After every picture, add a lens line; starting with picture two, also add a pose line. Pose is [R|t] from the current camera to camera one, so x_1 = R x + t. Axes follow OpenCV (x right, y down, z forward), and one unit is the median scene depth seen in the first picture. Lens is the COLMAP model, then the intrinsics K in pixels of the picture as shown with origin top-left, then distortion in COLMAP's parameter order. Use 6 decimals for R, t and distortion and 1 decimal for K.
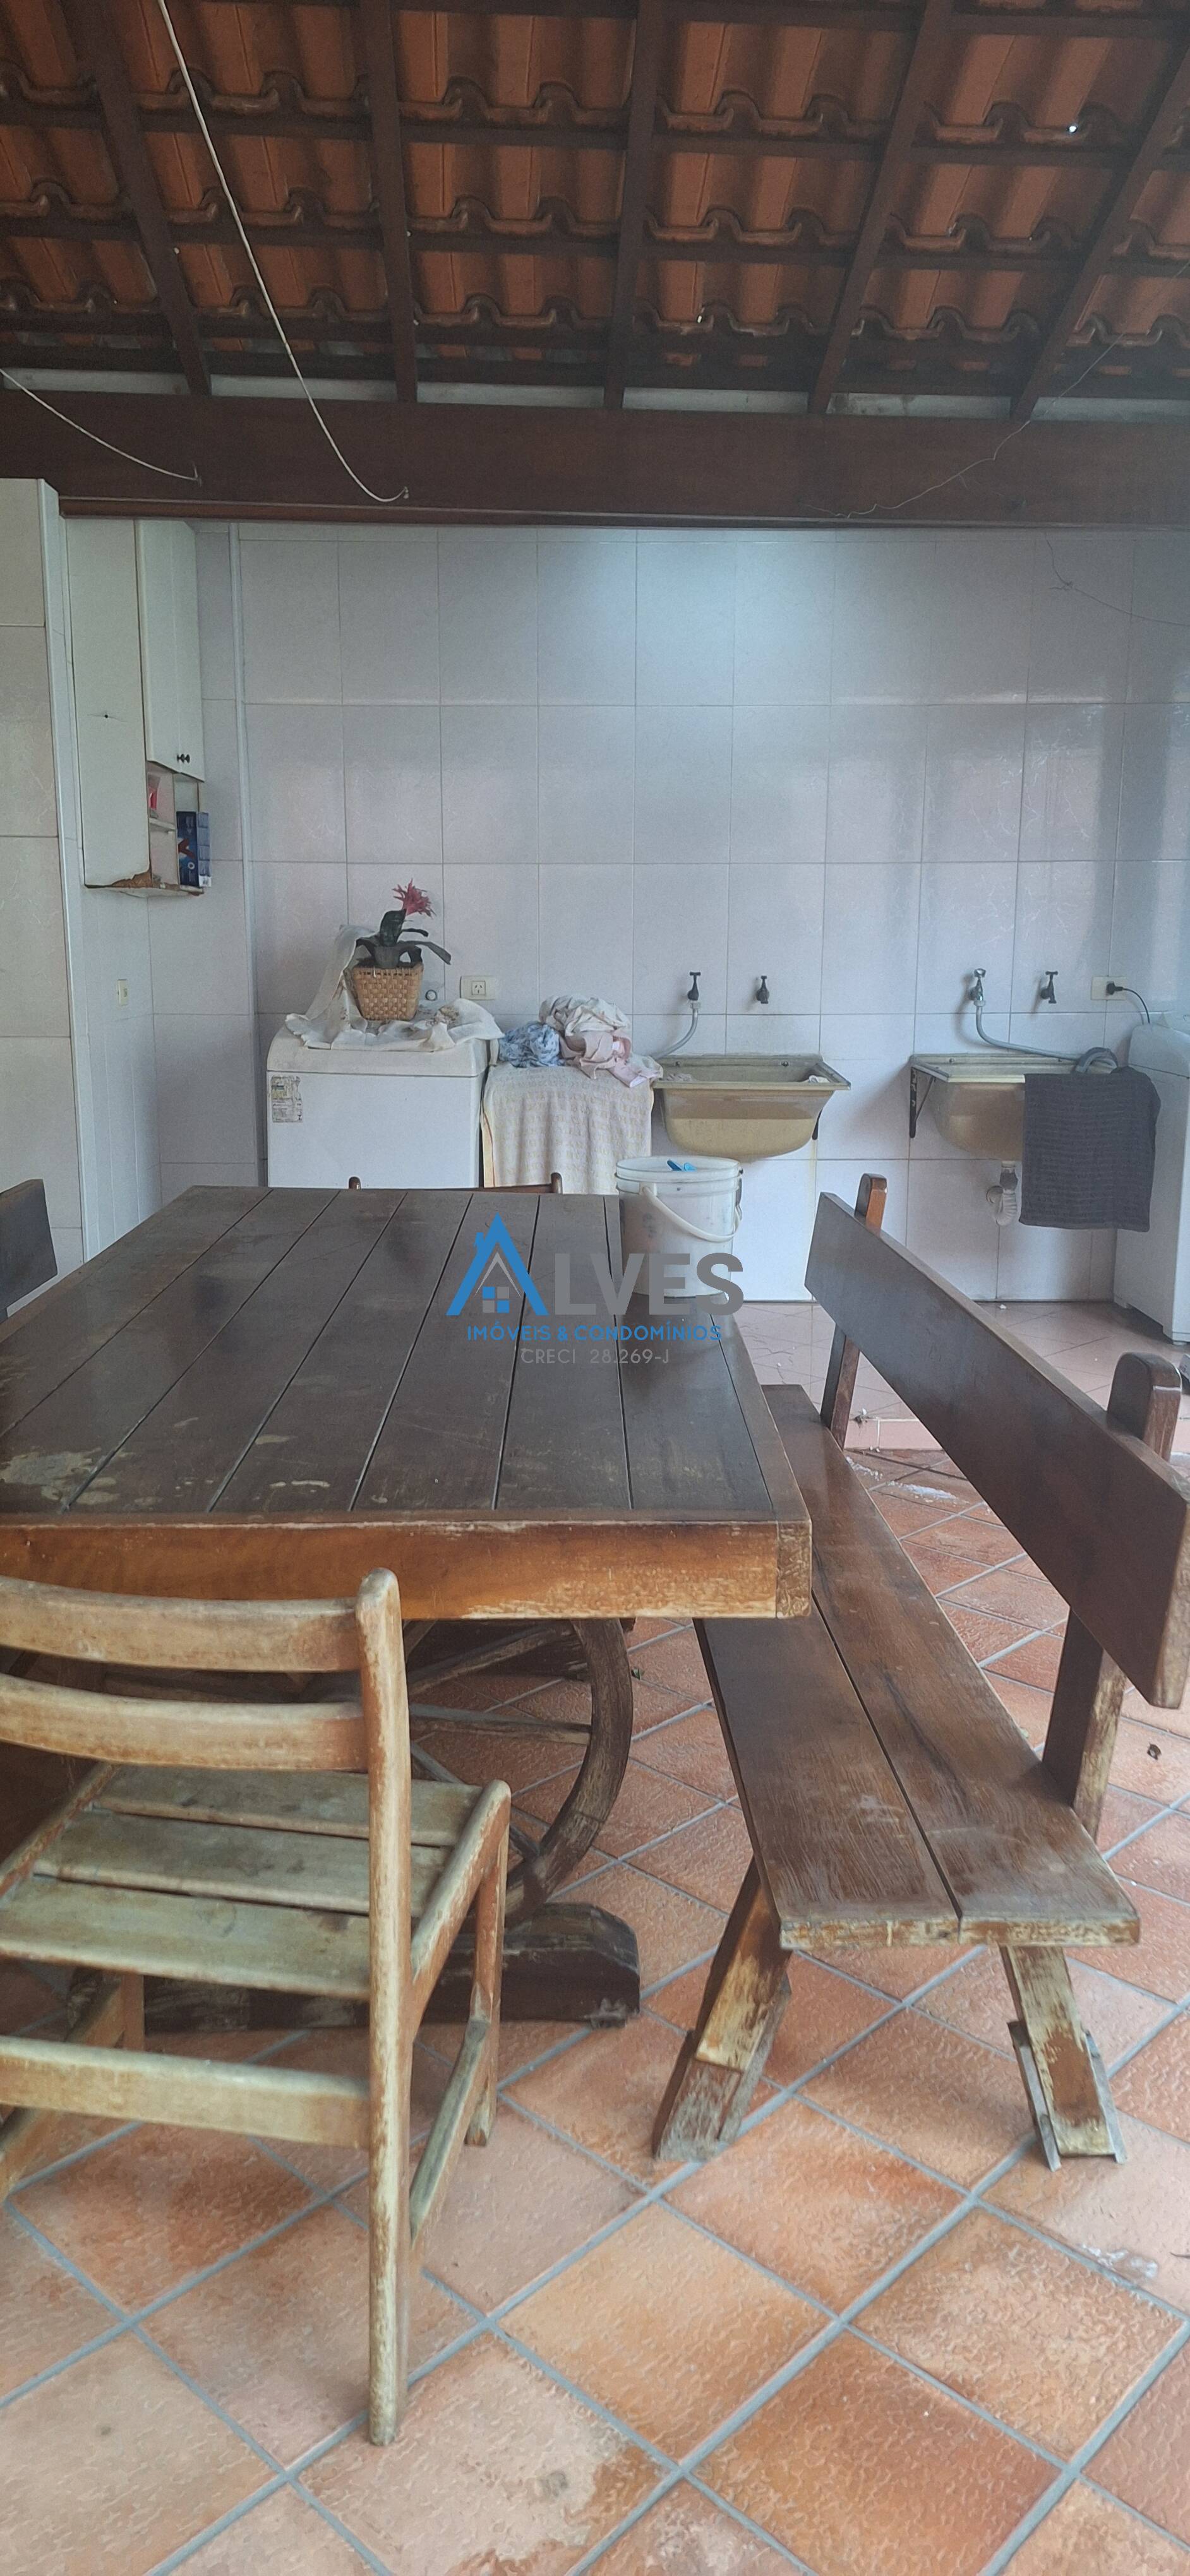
lens RADIAL K [[1772.3, 0, 588.0], [0, 1772.3, 1266.9], [0, 0, 1]] dist [0.100315, -0.113555]
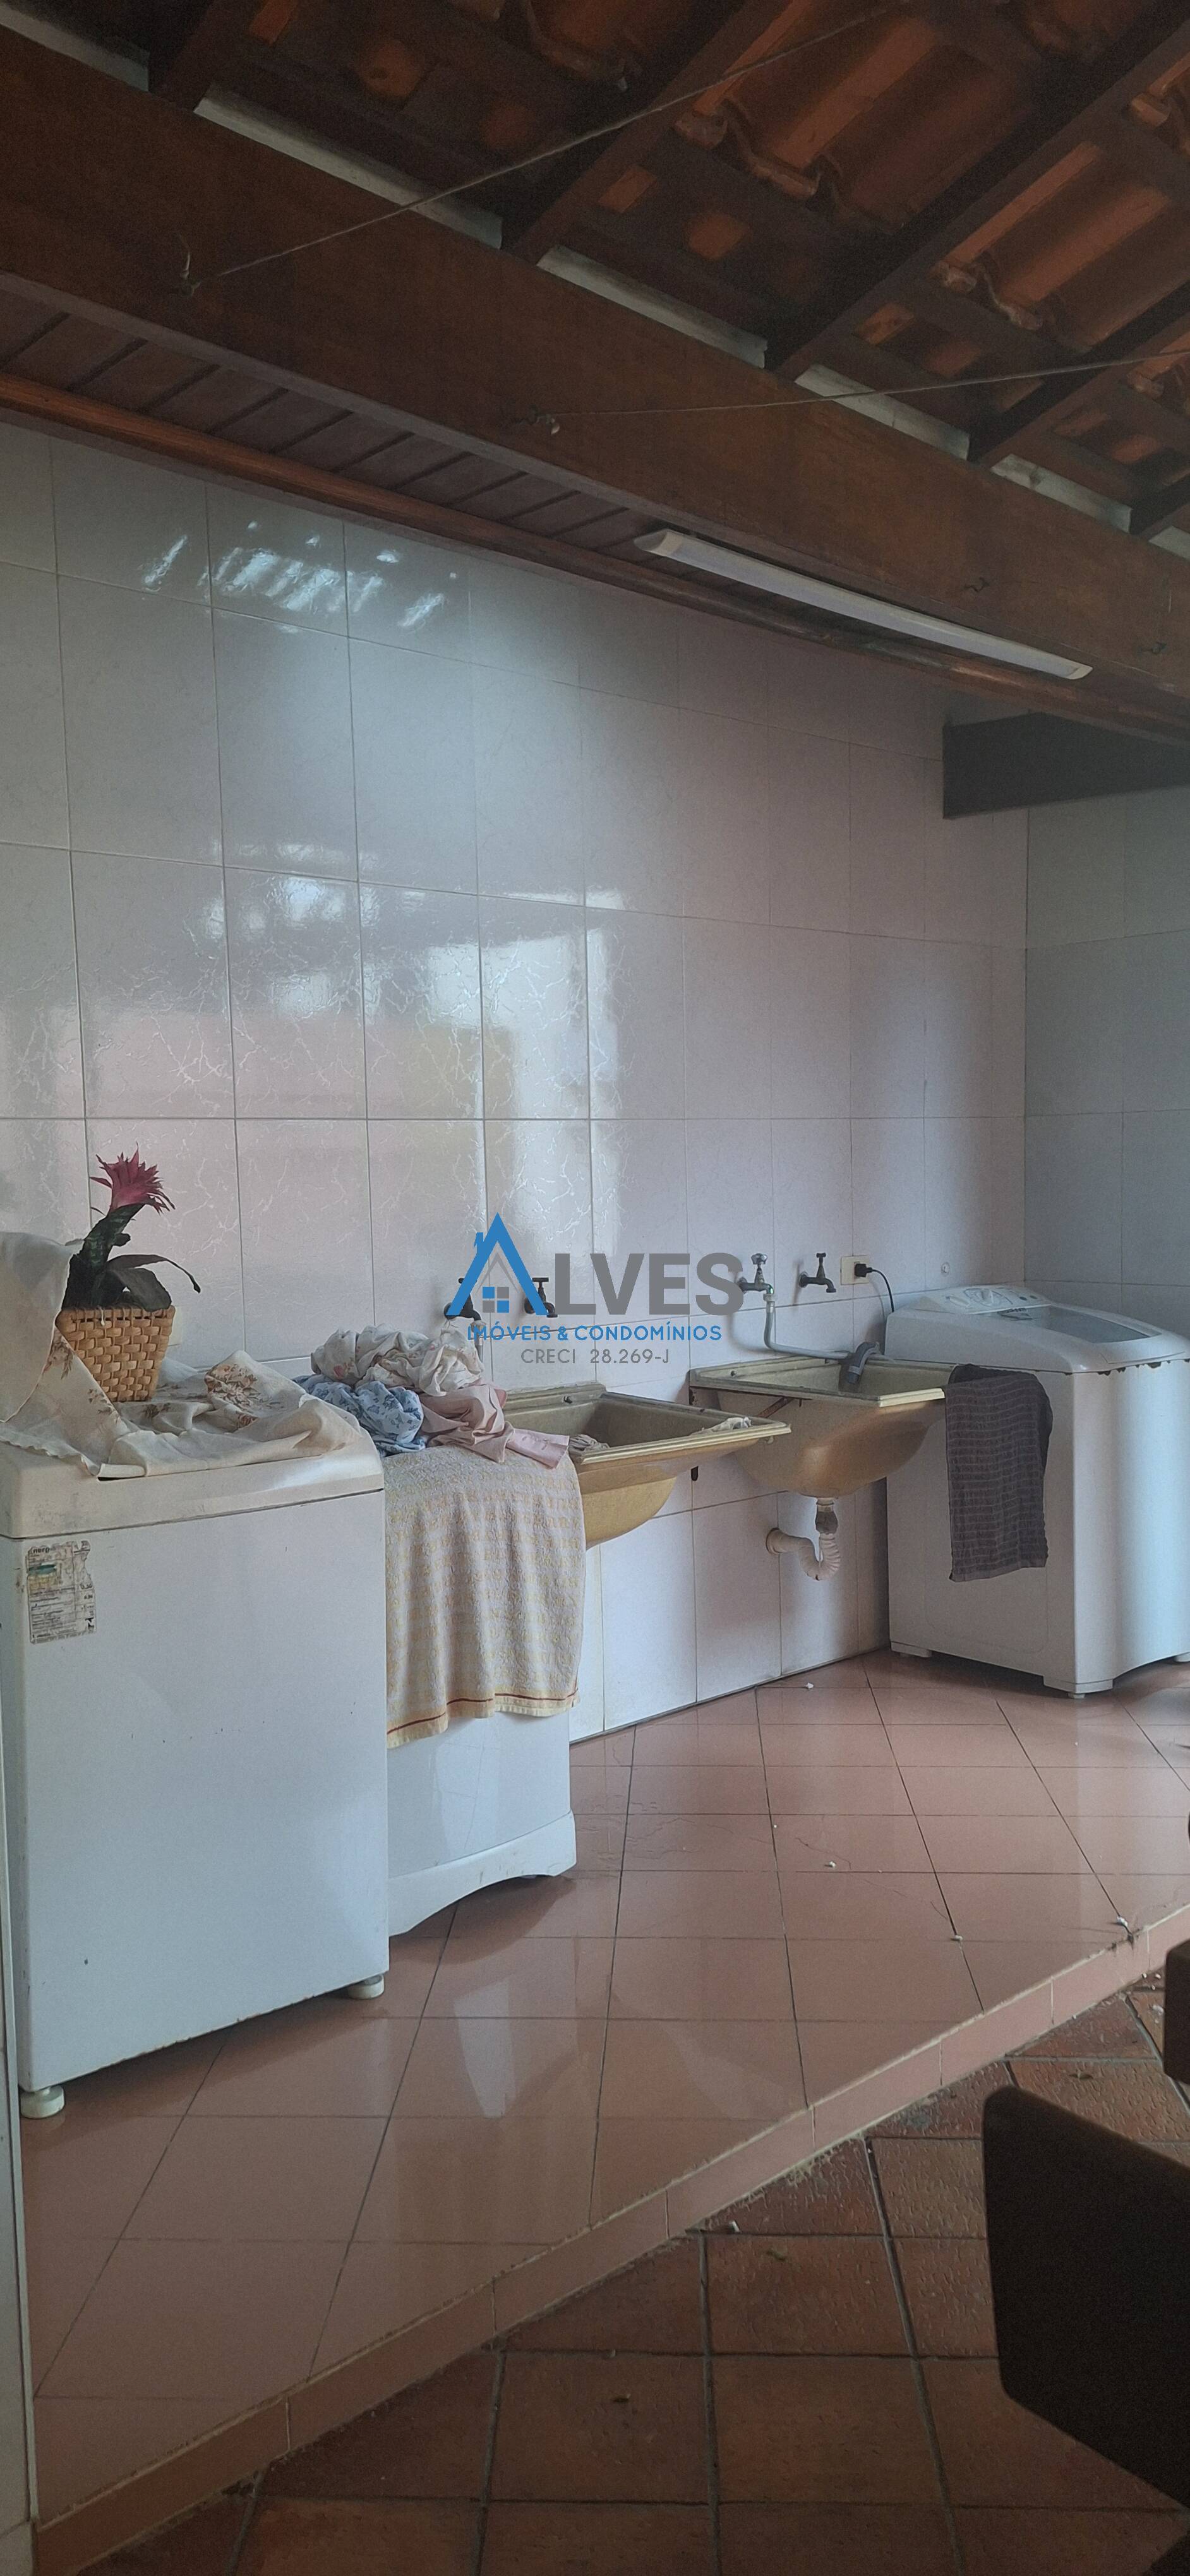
lens RADIAL K [[1772.3, 0, 579.4], [0, 1772.3, 1299.2], [0, 0, 1]] dist [0.100315, -0.113555]
pose [[0.755353, -0.068431, 0.651736, -0.355628], [0.151764, 0.985762, -0.072390, -0.109019], [-0.637503, 0.153590, 0.754984, 0.497889]]
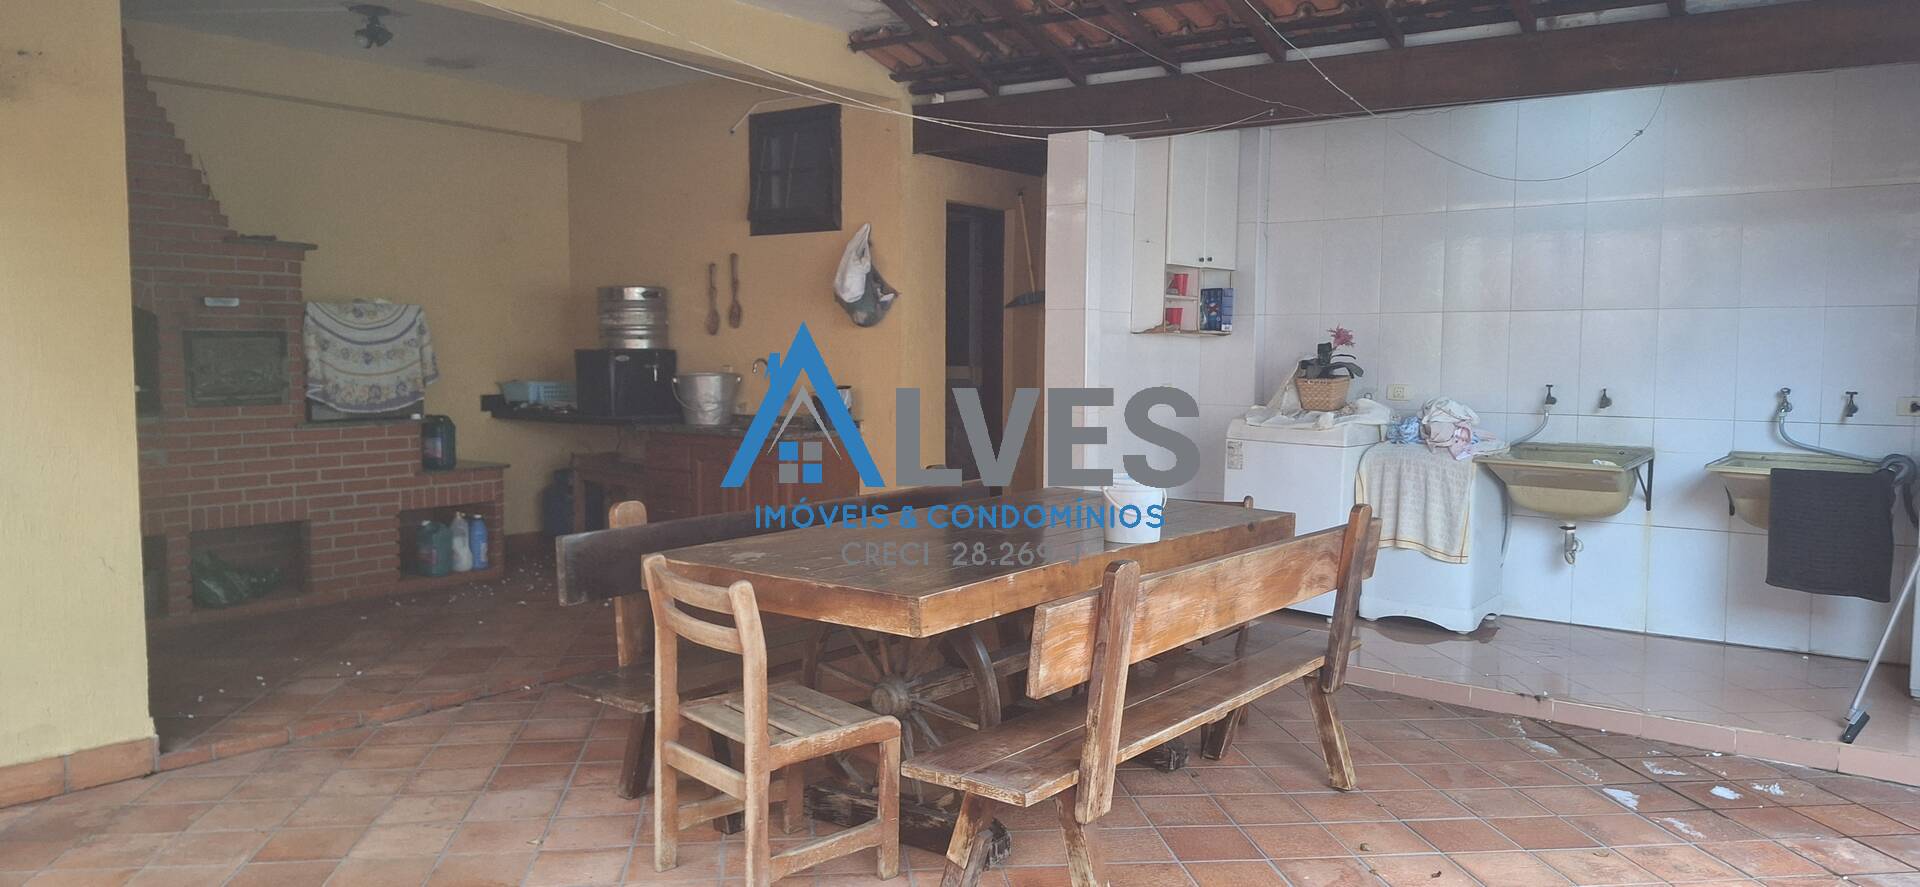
lens RADIAL K [[1320.7, 0, 954.1], [0, 1320.7, 444.5], [0, 0, 1]] dist [0.100315, -0.113555]
pose [[0.781689, 0.049879, -0.621671, 0.374158], [-0.120968, 0.989992, -0.072675, 0.017225], [0.611825, 0.132012, 0.779900, -0.124835]]
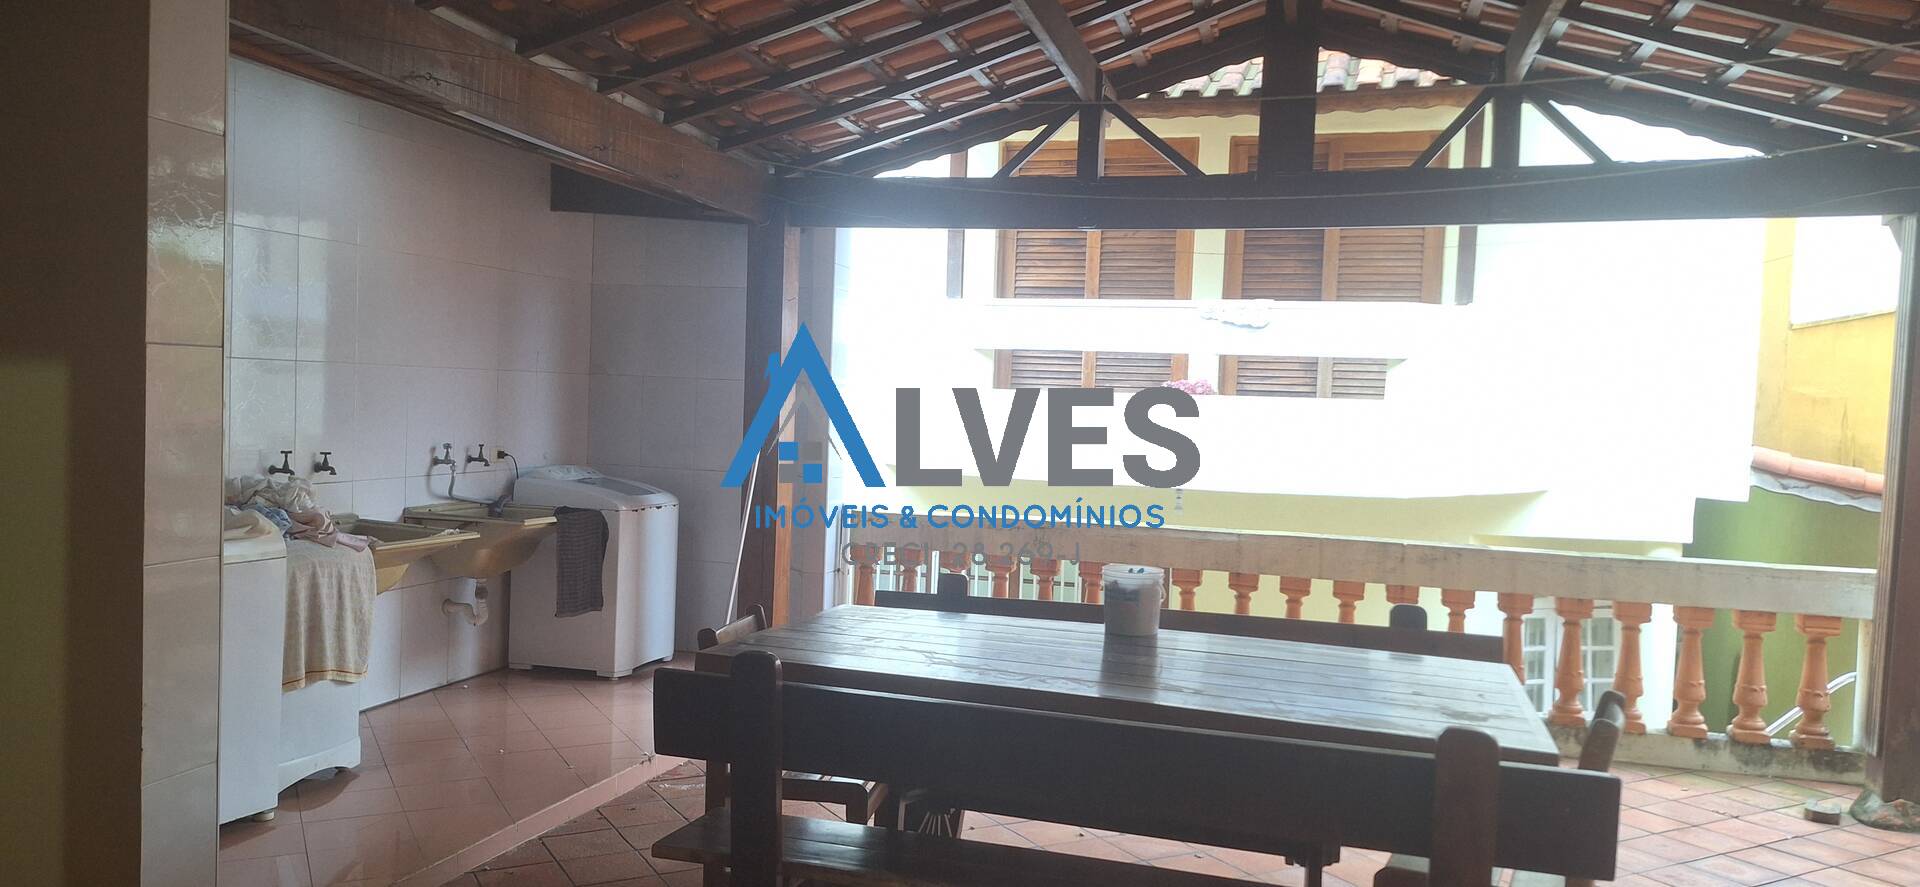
lens RADIAL K [[1320.7, 0, 945.3], [0, 1320.7, 454.3], [0, 0, 1]] dist [0.100315, -0.113555]
pose [[0.303406, -0.034026, 0.952254, -0.676474], [0.148683, 0.988812, -0.012041, -0.093310], [-0.941190, 0.145238, 0.305071, 0.342101]]
